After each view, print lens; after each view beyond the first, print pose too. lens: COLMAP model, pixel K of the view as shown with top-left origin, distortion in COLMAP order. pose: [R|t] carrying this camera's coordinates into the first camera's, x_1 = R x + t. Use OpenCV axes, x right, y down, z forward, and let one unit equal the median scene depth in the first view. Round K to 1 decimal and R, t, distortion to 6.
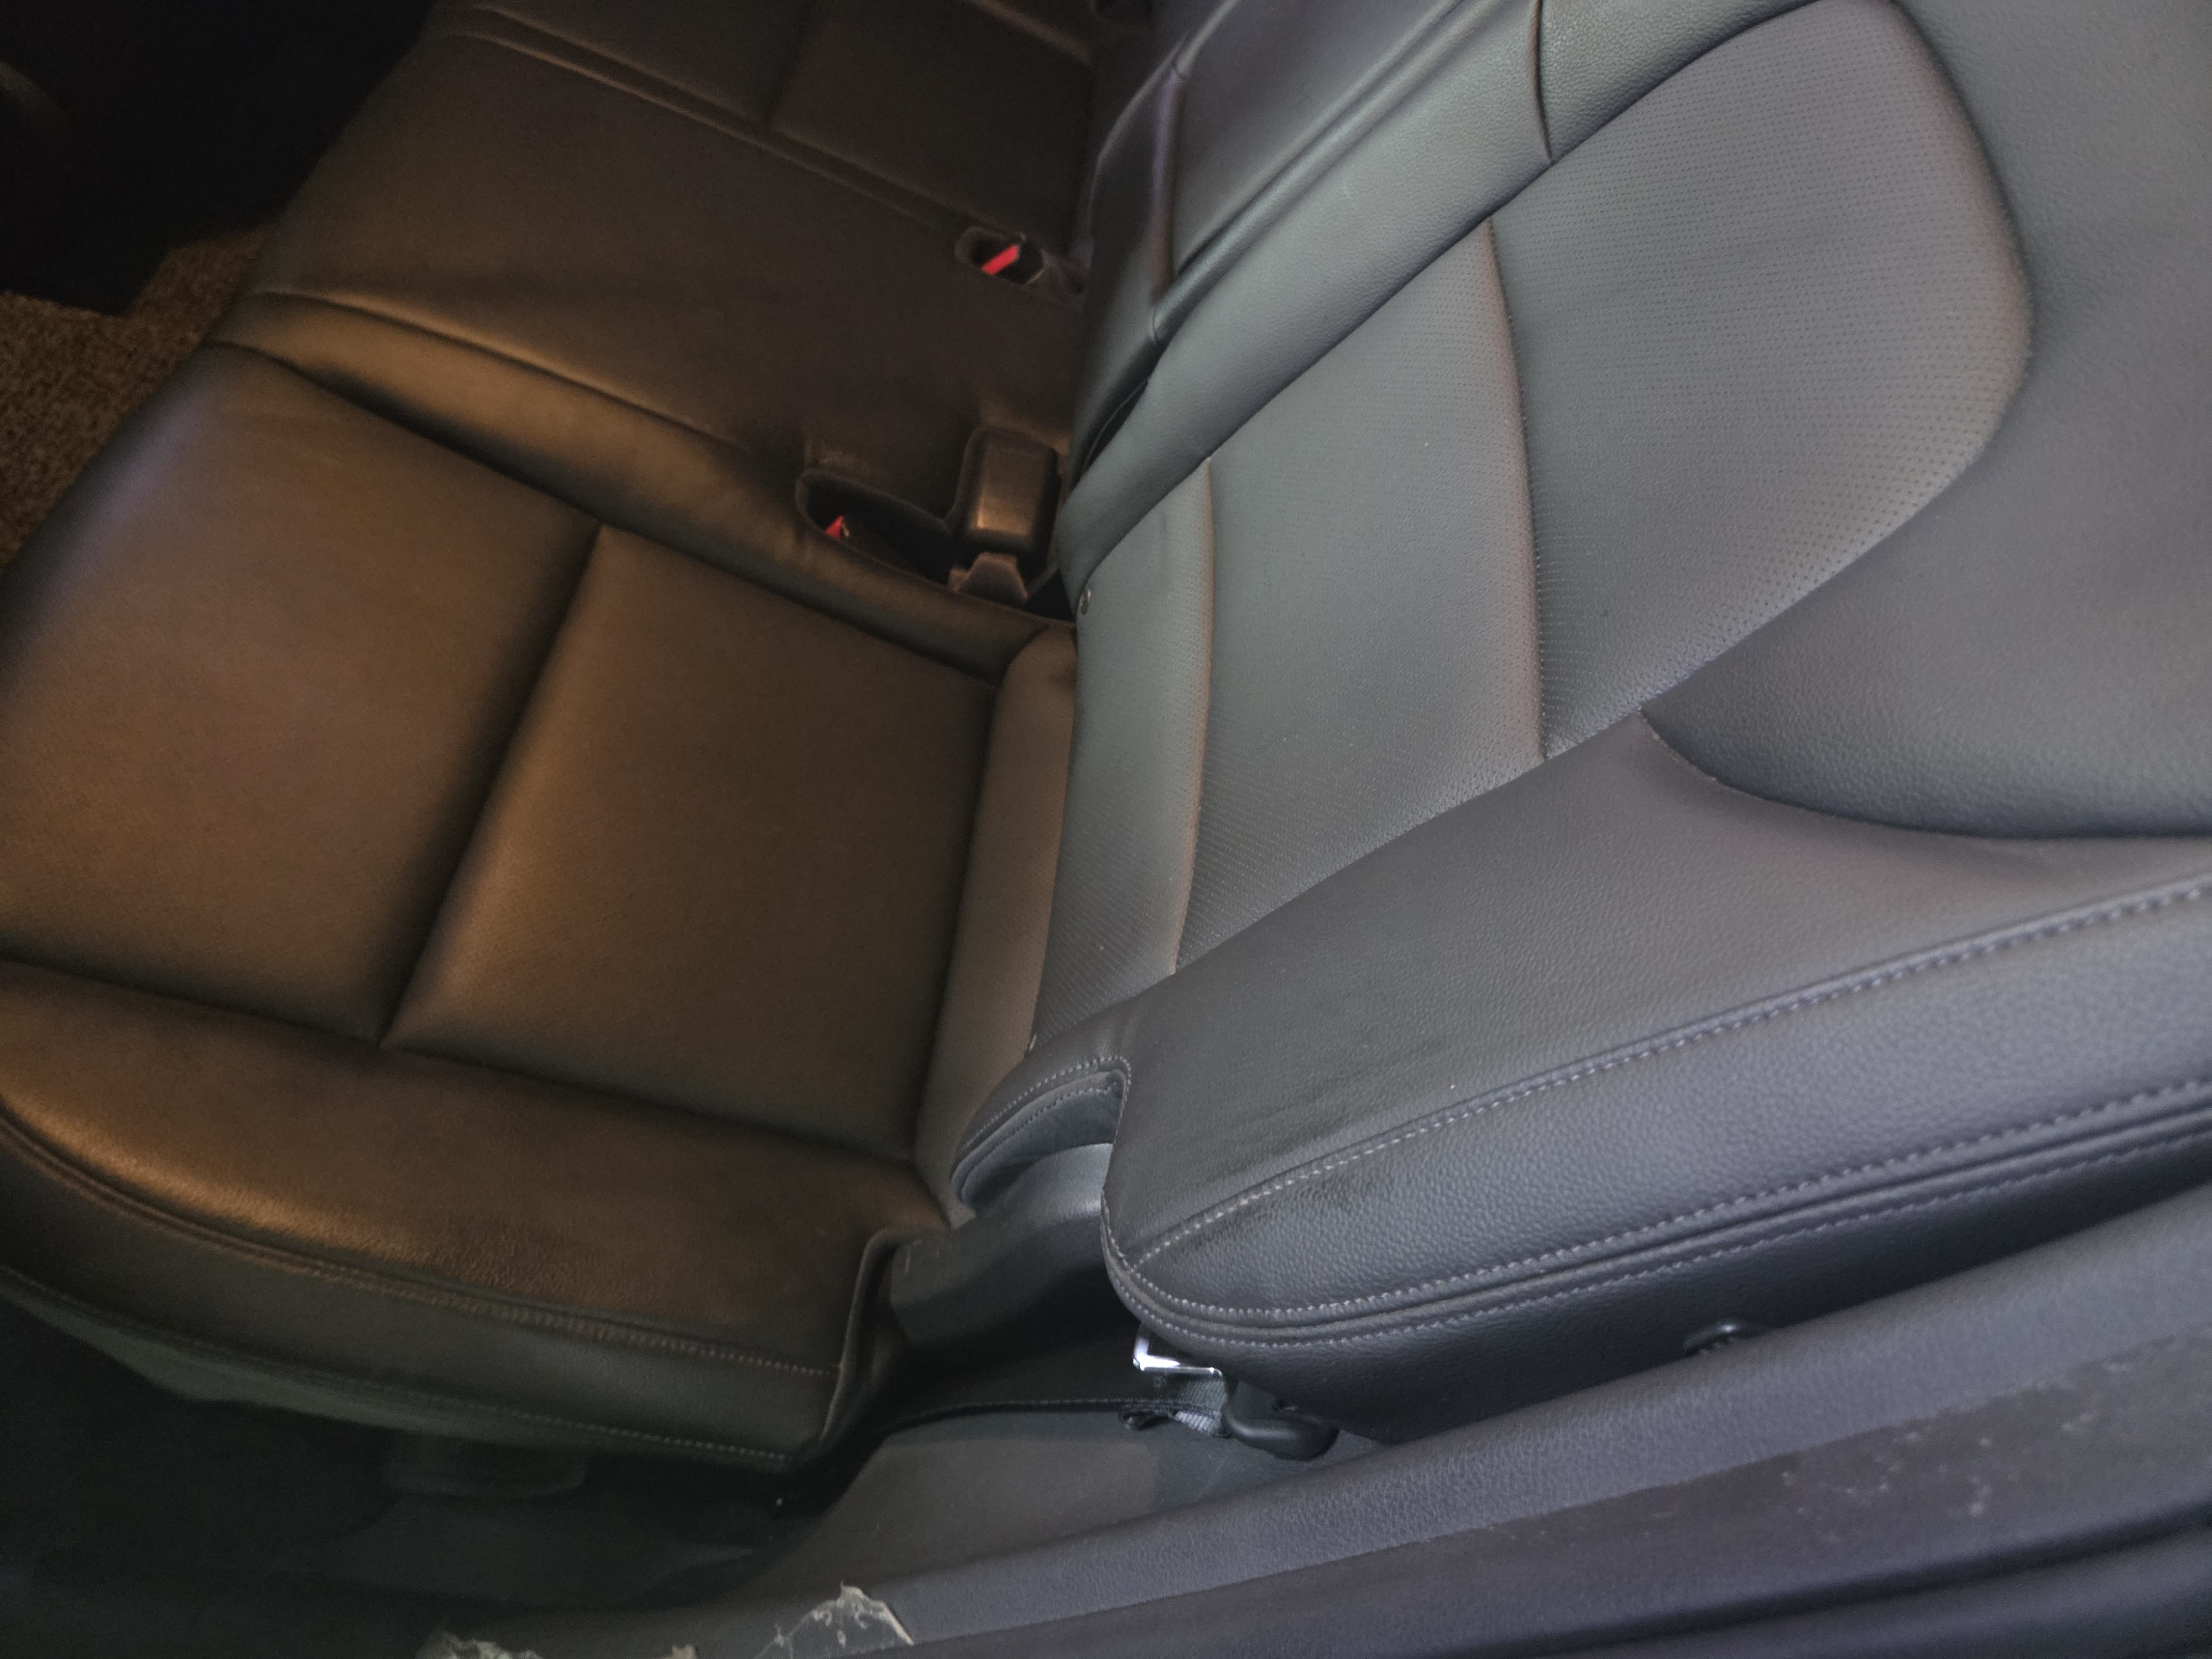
lens RADIAL K [[1488.3, 0, 1099.3], [0, 1488.3, 825.0], [0, 0, 1]] dist [0.053736, -0.052483]
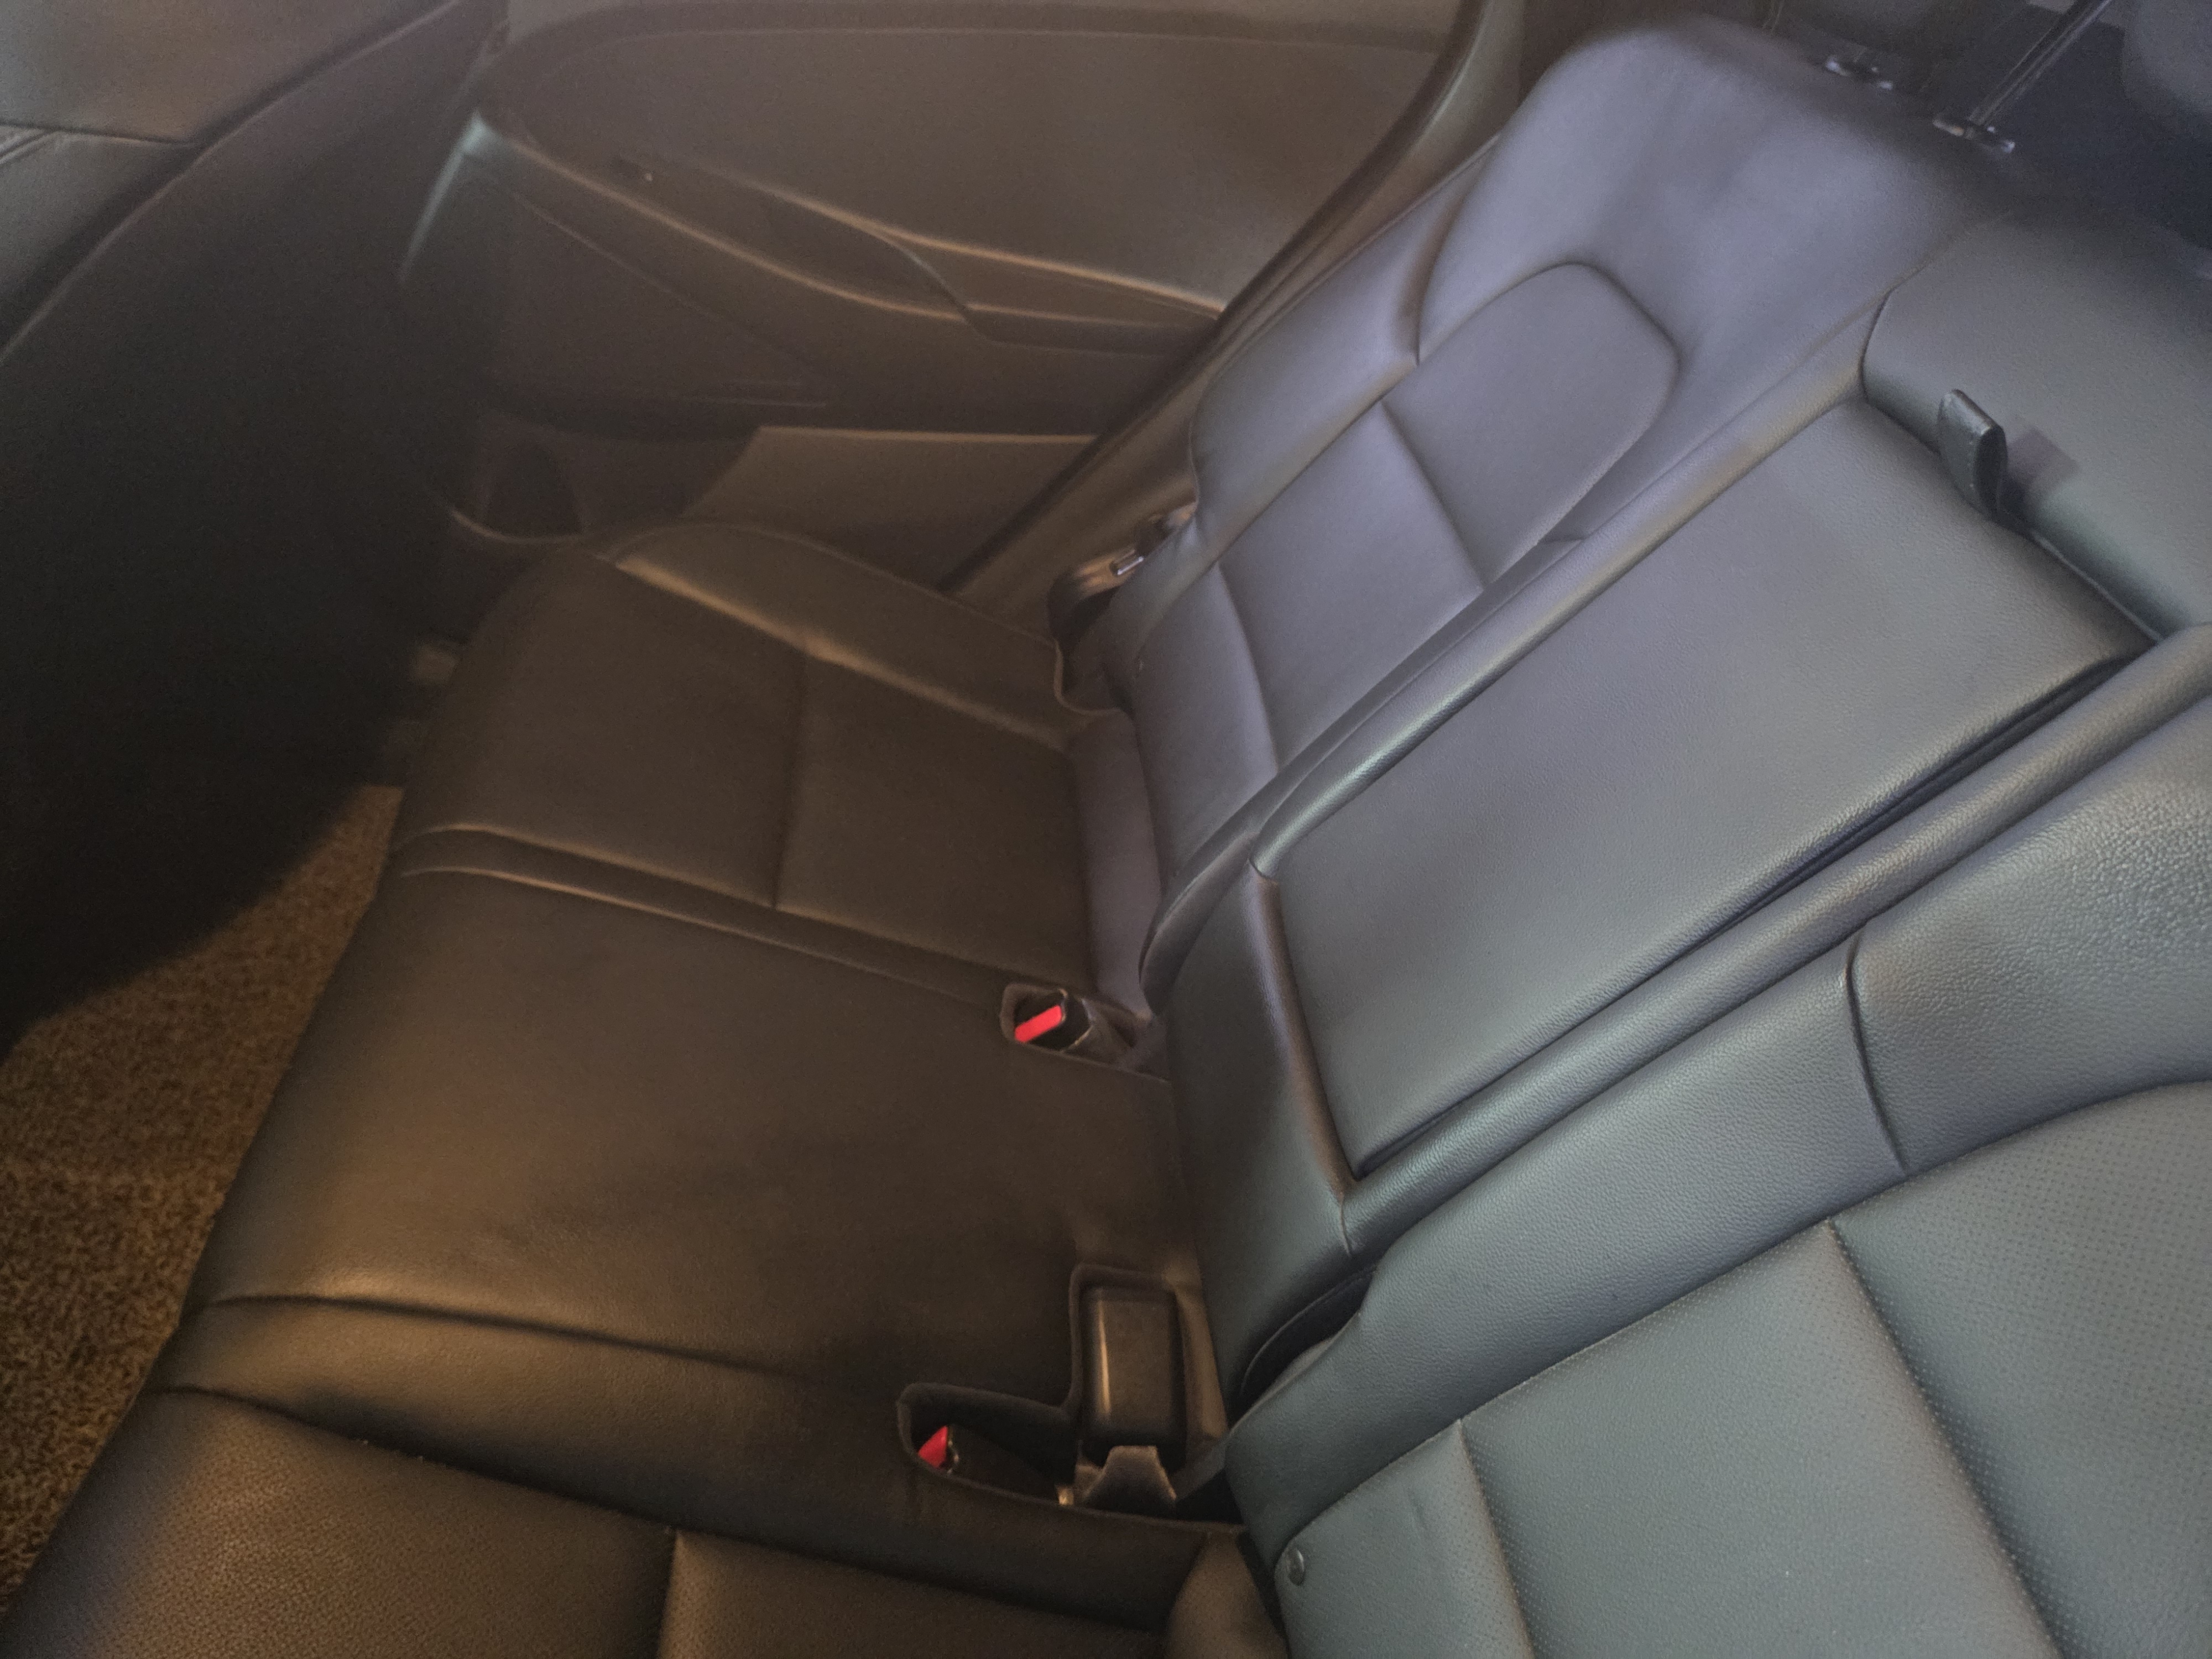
lens RADIAL K [[1488.3, 0, 1108.4], [0, 1488.3, 843.9], [0, 0, 1]] dist [0.053736, -0.052483]
pose [[0.986482, -0.101291, 0.128814, -0.157548], [0.130059, 0.962161, -0.239437, -0.306798], [-0.099687, 0.252954, 0.962329, 0.107046]]
